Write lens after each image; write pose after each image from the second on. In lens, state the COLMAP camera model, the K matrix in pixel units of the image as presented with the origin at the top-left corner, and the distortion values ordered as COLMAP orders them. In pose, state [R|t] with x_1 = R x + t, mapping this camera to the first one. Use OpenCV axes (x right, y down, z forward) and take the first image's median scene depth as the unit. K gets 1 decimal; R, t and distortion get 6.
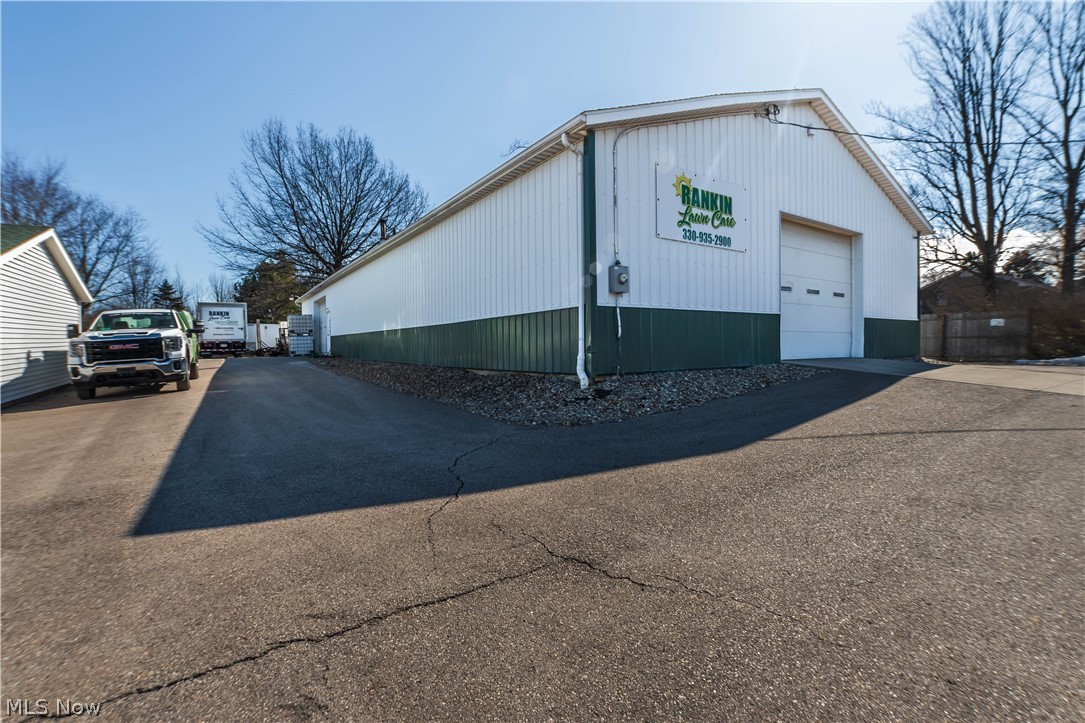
lens RADIAL K [[494.9, 0, 543.8], [0, 494.9, 357.8], [0, 0, 1]] dist [-0.031994, 0.000450]
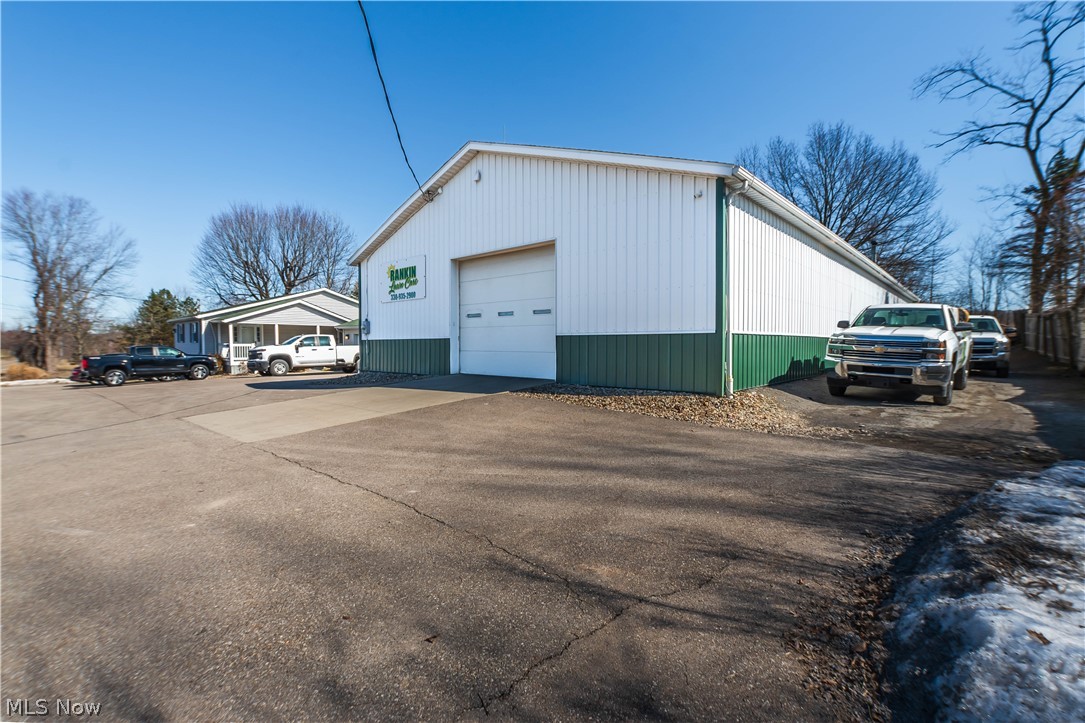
lens RADIAL K [[494.9, 0, 540.7], [0, 494.9, 360.2], [0, 0, 1]] dist [-0.031994, 0.000450]
pose [[0.252651, 0.022492, -0.967296, 2.077911], [-0.039012, 0.999154, 0.013043, -0.065123], [0.966771, 0.034441, 0.253314, 1.034324]]
